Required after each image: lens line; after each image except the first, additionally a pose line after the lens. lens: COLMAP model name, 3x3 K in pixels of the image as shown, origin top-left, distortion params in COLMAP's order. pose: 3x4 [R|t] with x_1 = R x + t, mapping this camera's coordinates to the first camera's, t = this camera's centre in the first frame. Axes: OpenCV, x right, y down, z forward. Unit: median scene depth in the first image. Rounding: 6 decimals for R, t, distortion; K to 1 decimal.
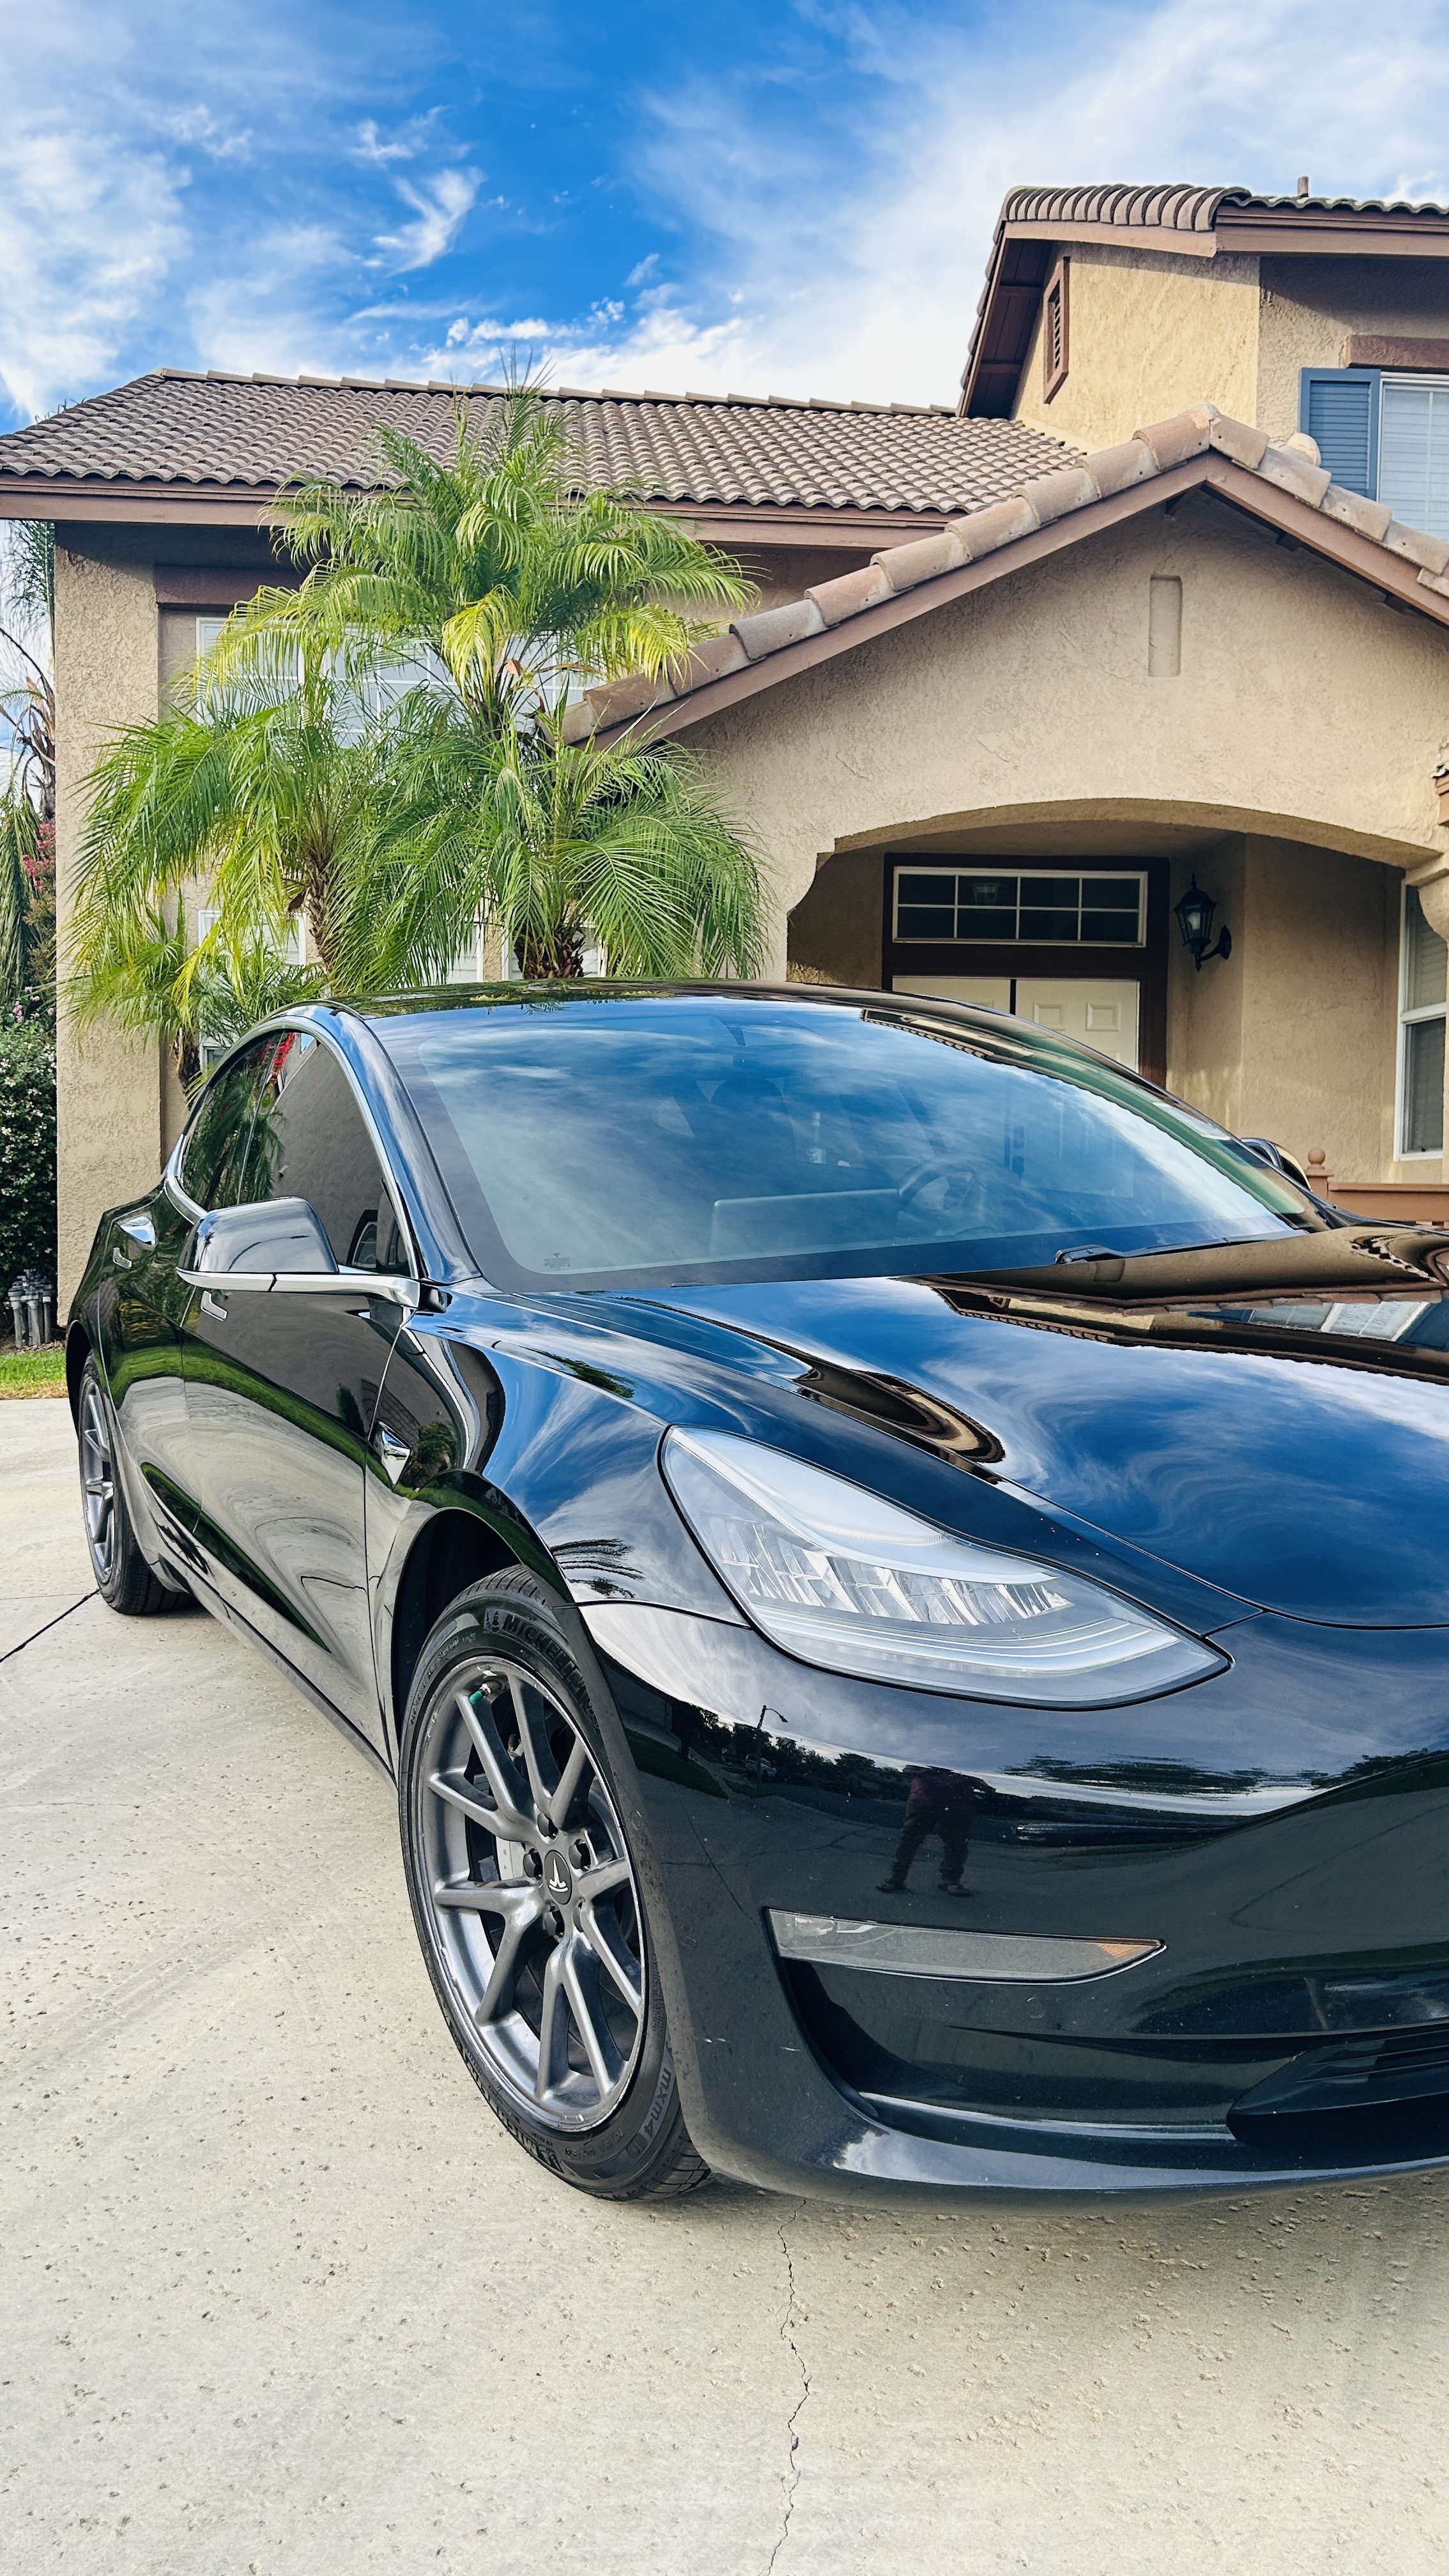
lens RADIAL K [[1948.9, 0, 704.7], [0, 1948.9, 1296.6], [0, 0, 1]] dist [0.043251, -0.044536]
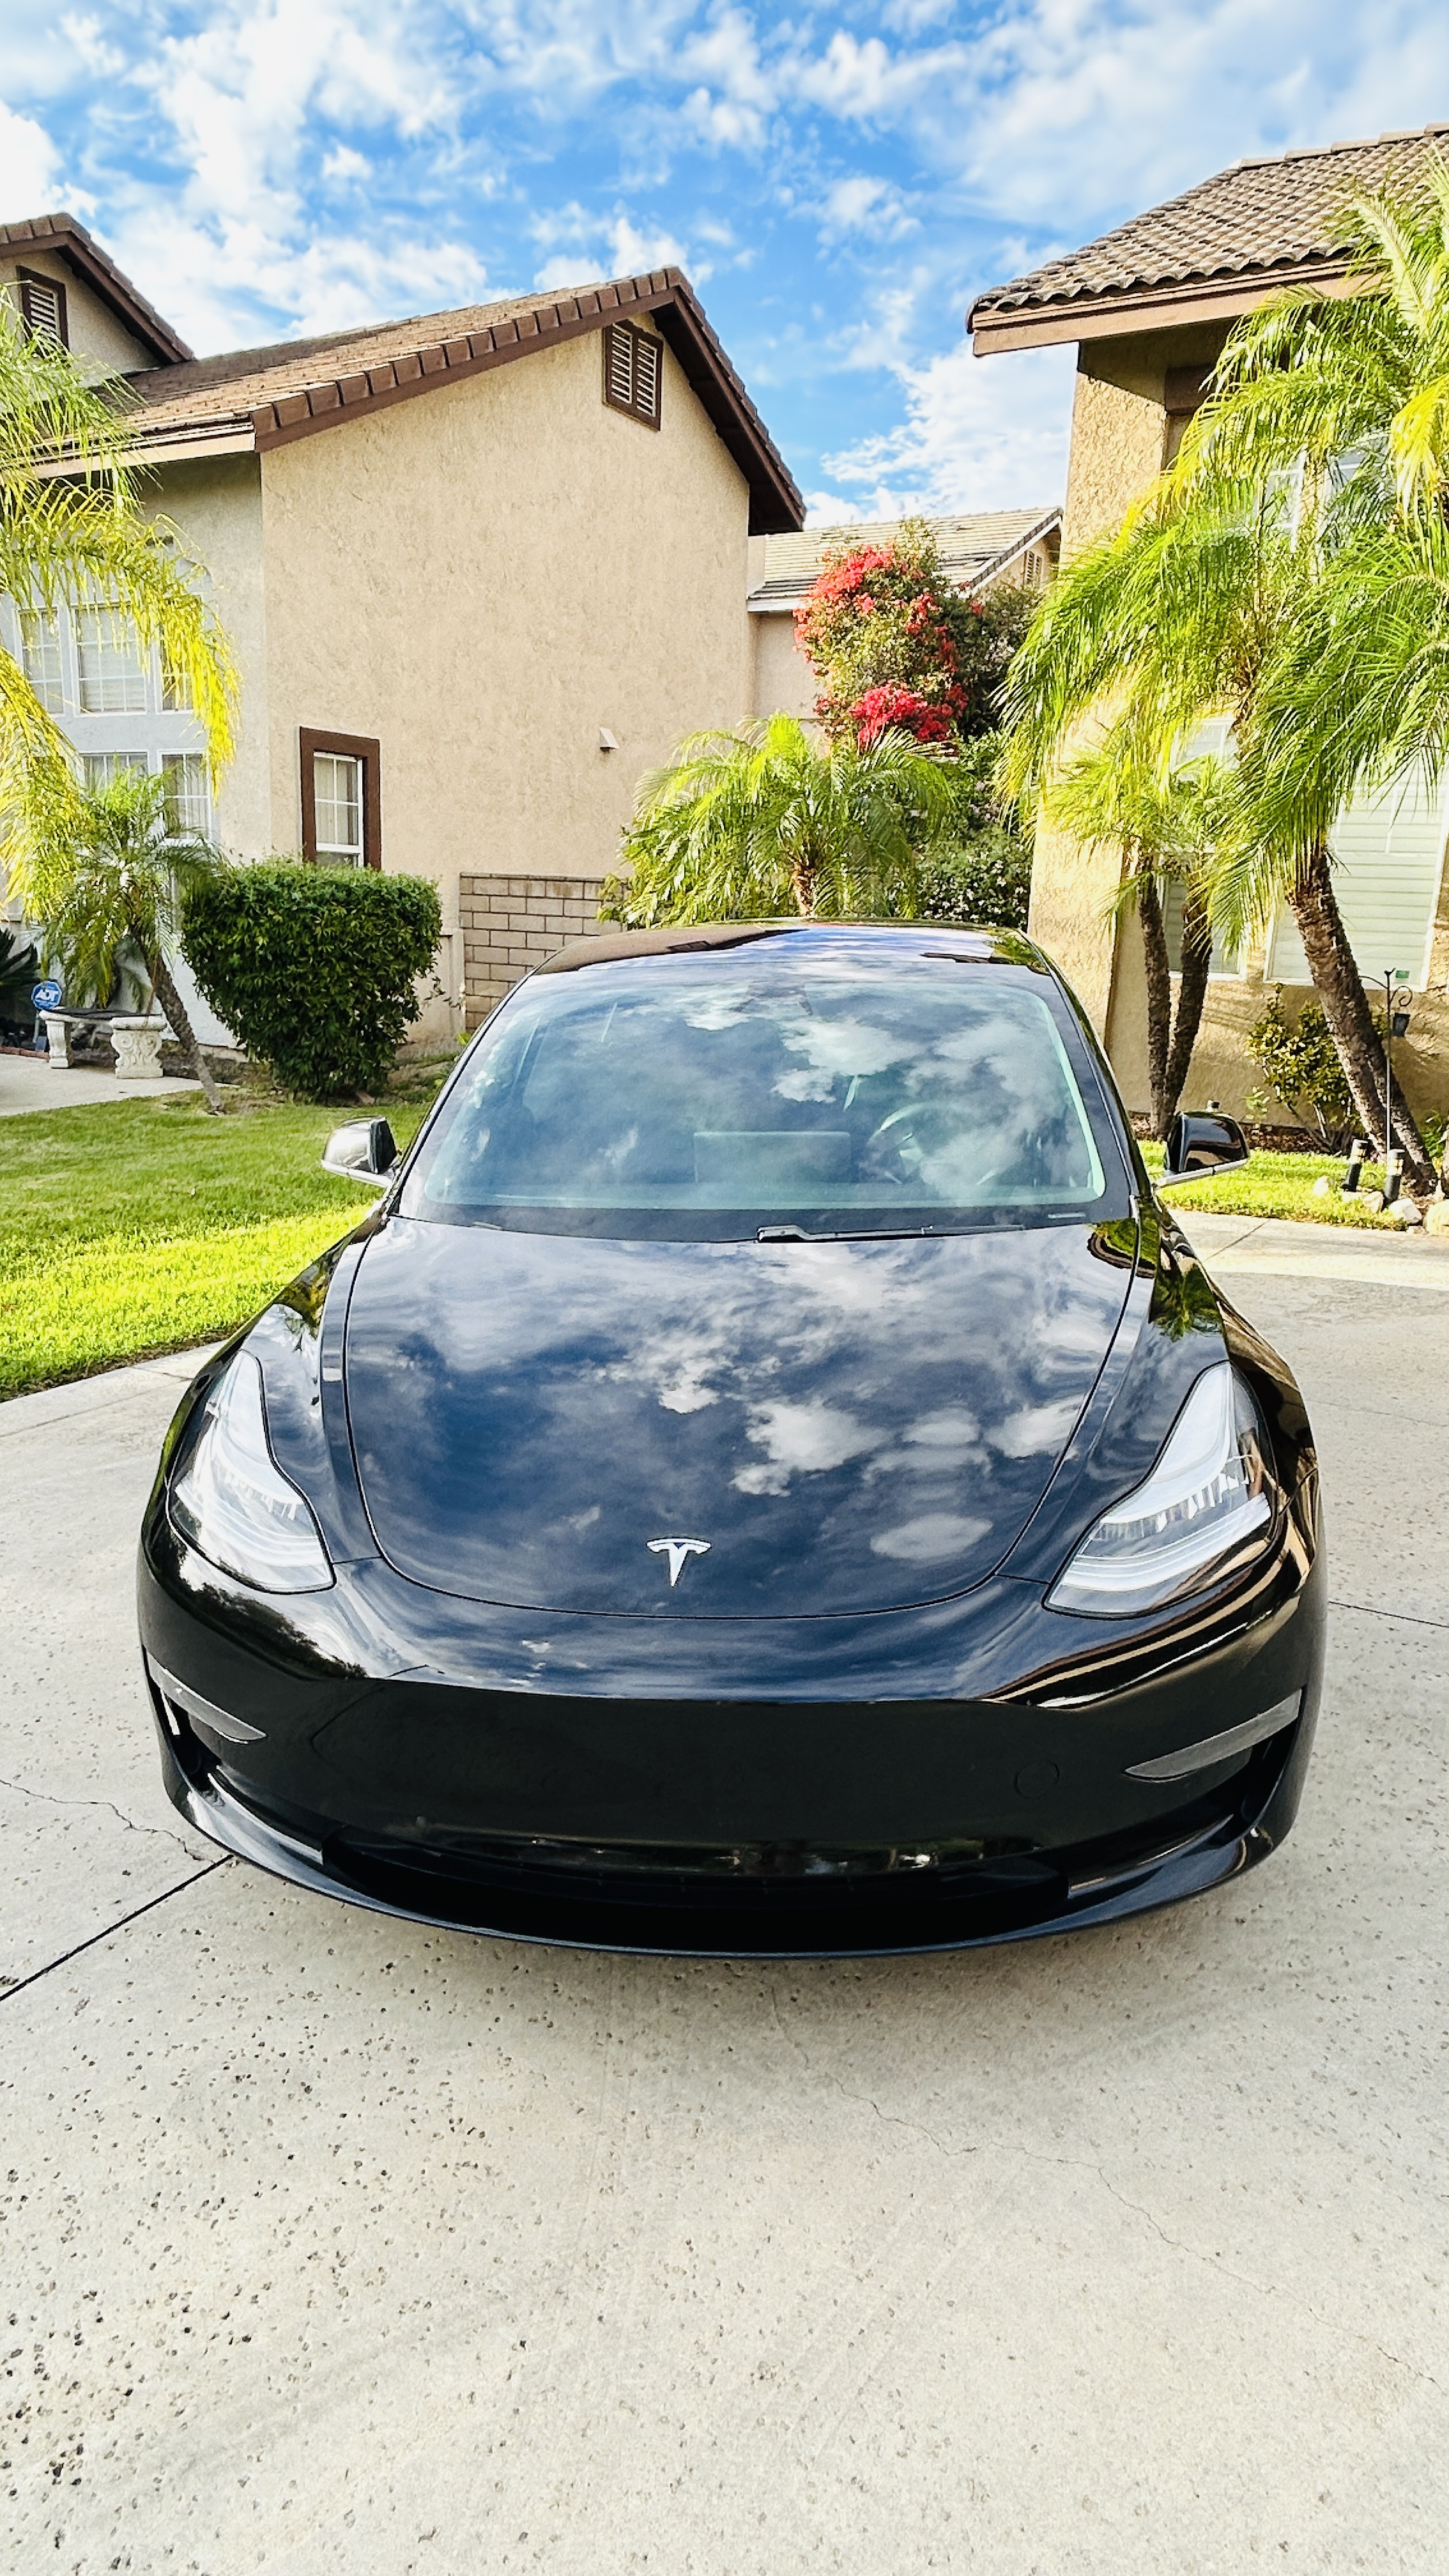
lens RADIAL K [[1523.4, 0, 728.0], [0, 1523.4, 1275.4], [0, 0, 1]] dist [-0.006015, 0.004433]
pose [[0.832108, 0.152744, -0.533165, 0.034396], [-0.054012, 0.979076, 0.196196, -0.067655], [0.551977, -0.134459, 0.822947, 0.196729]]
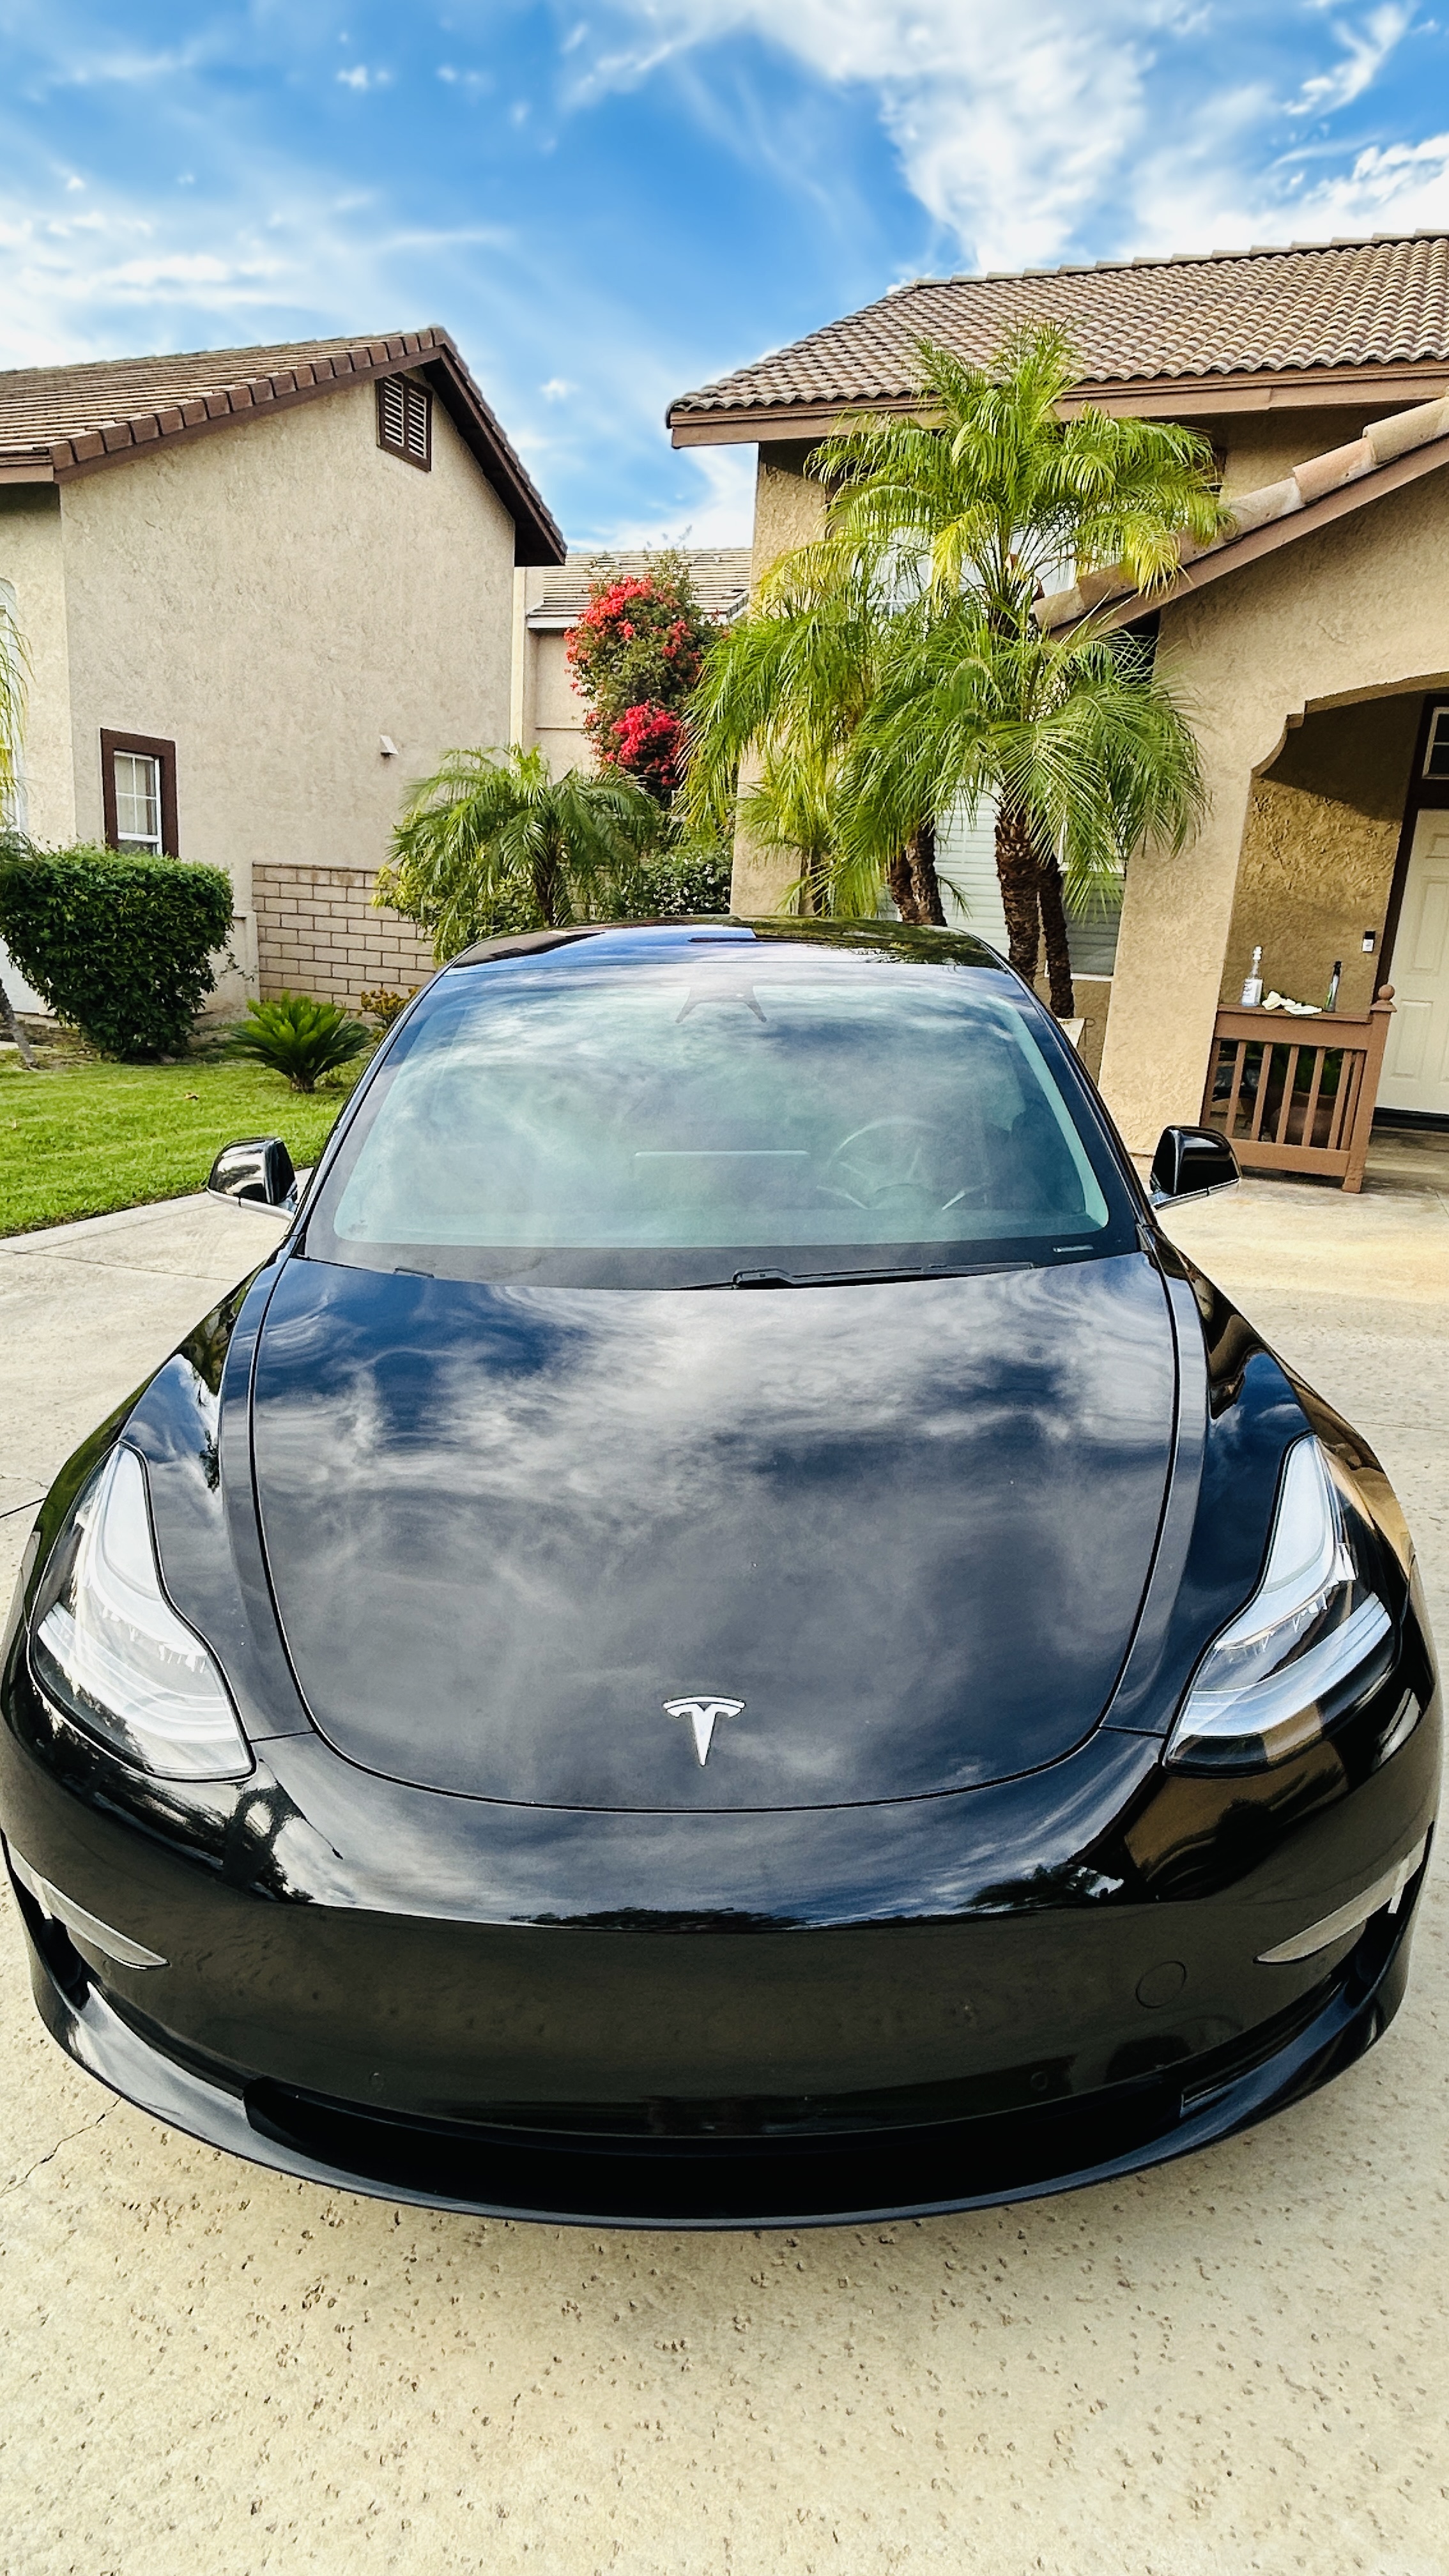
lens RADIAL K [[1430.0, 0, 726.7], [0, 1430.0, 1280.5], [0, 0, 1]] dist [-0.002631, 0.000332]
pose [[0.896325, 0.153059, -0.416142, 0.170259], [-0.069254, 0.975338, 0.209568, -0.062656], [0.437956, -0.159022, 0.884820, 0.080530]]
